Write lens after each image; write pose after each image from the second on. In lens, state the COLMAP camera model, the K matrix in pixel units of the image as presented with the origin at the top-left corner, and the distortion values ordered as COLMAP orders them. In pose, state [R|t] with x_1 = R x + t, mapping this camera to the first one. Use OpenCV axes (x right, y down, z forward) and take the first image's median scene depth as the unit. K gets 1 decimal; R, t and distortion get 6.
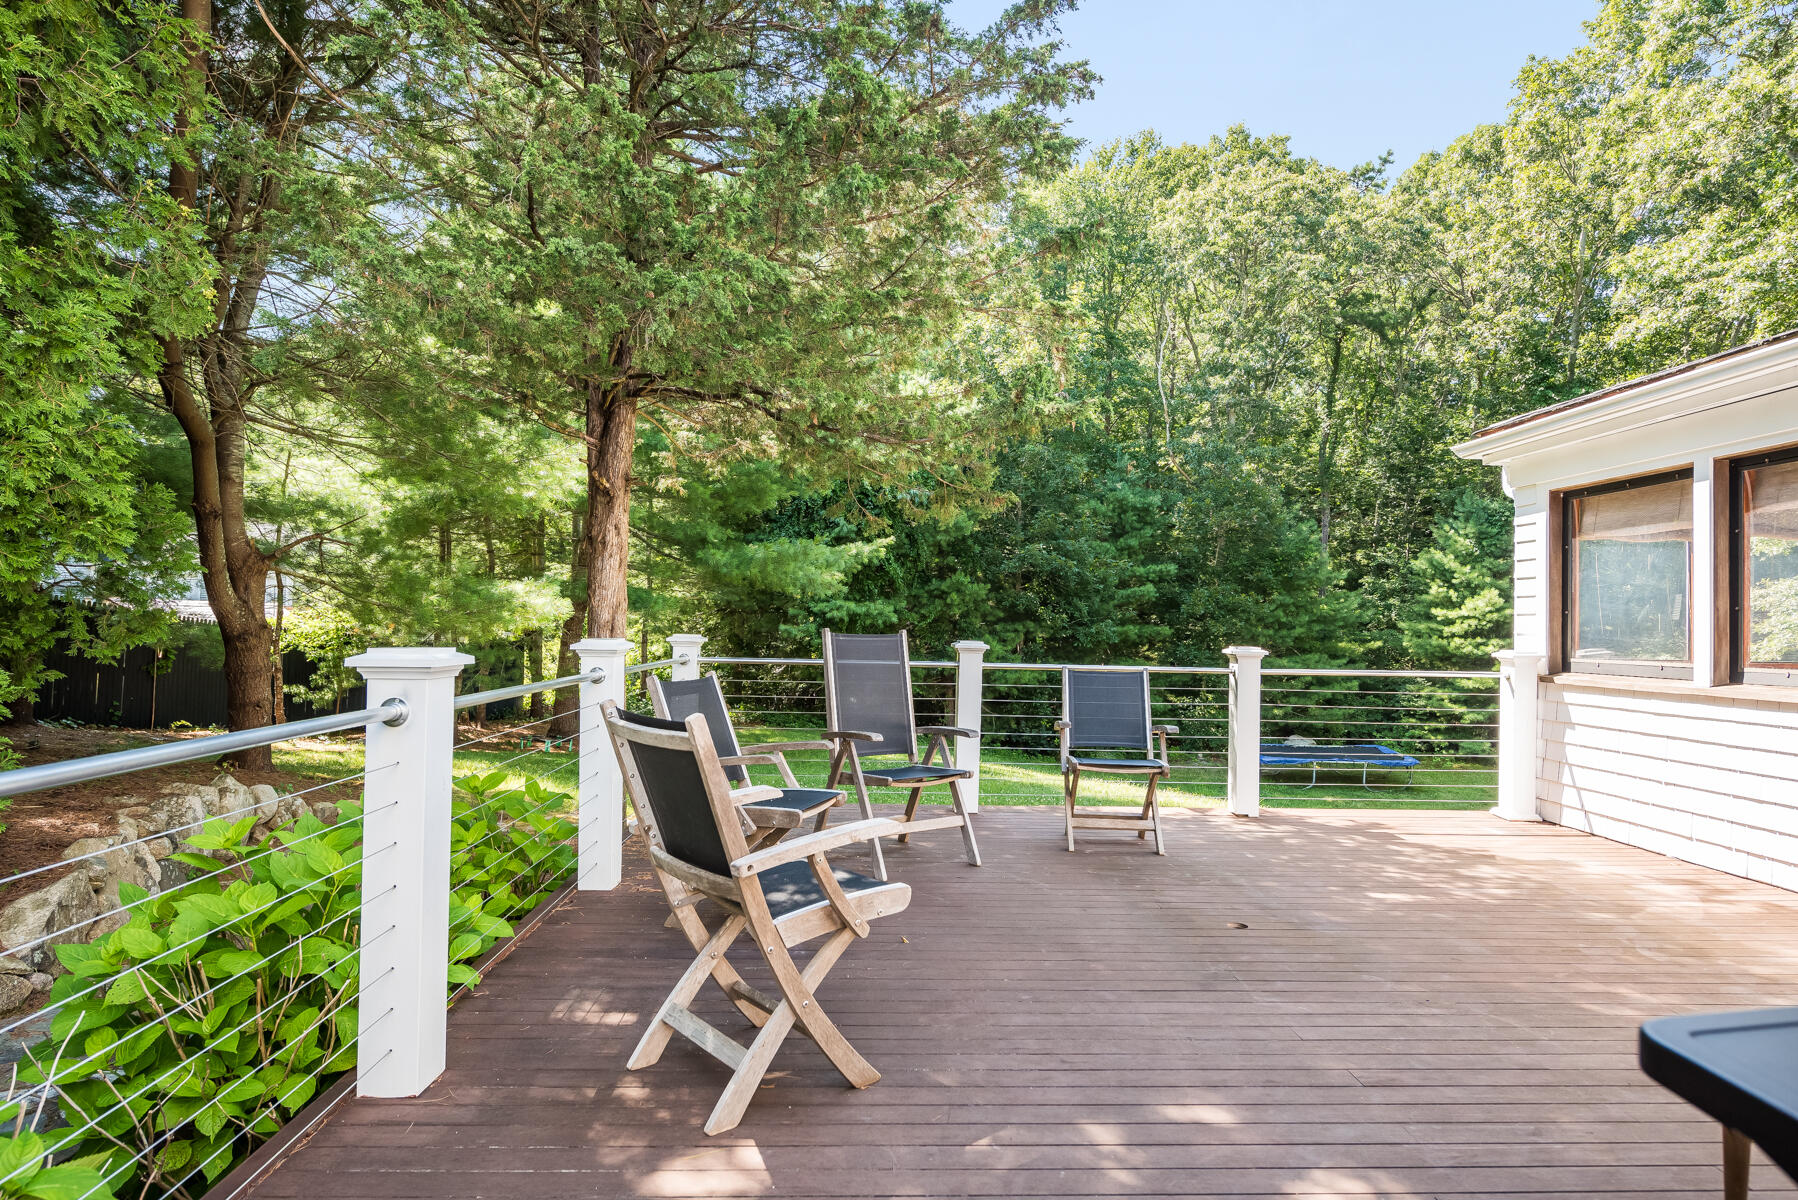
lens RADIAL K [[1039.9, 0, 916.0], [0, 1039.9, 613.7], [0, 0, 1]] dist [-0.000933, -0.001353]
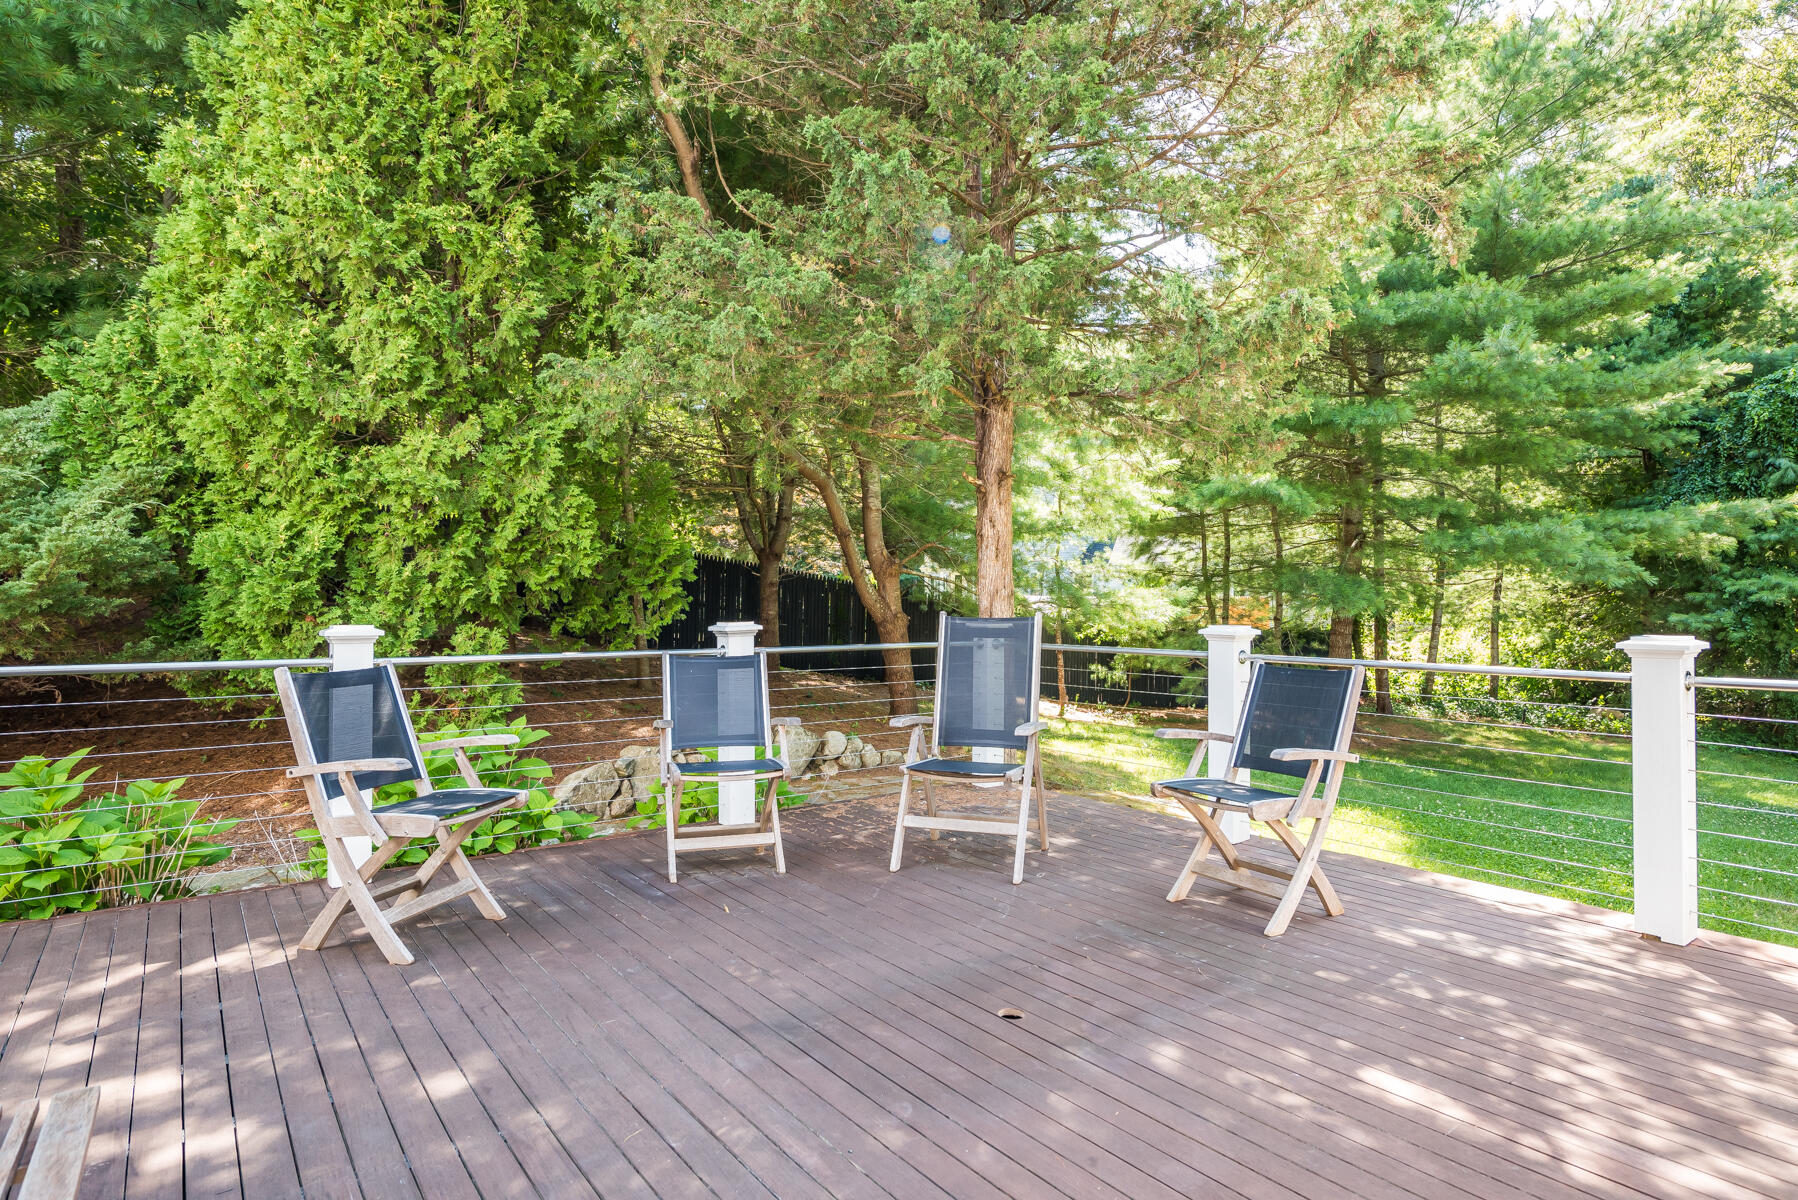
lens RADIAL K [[1039.9, 0, 916.0], [0, 1039.9, 613.7], [0, 0, 1]] dist [-0.000933, -0.001353]
pose [[0.515731, -0.018171, -0.856558, 0.993575], [0.020861, 0.999745, -0.008647, 0.029369], [0.856496, -0.013409, 0.515979, 0.631804]]
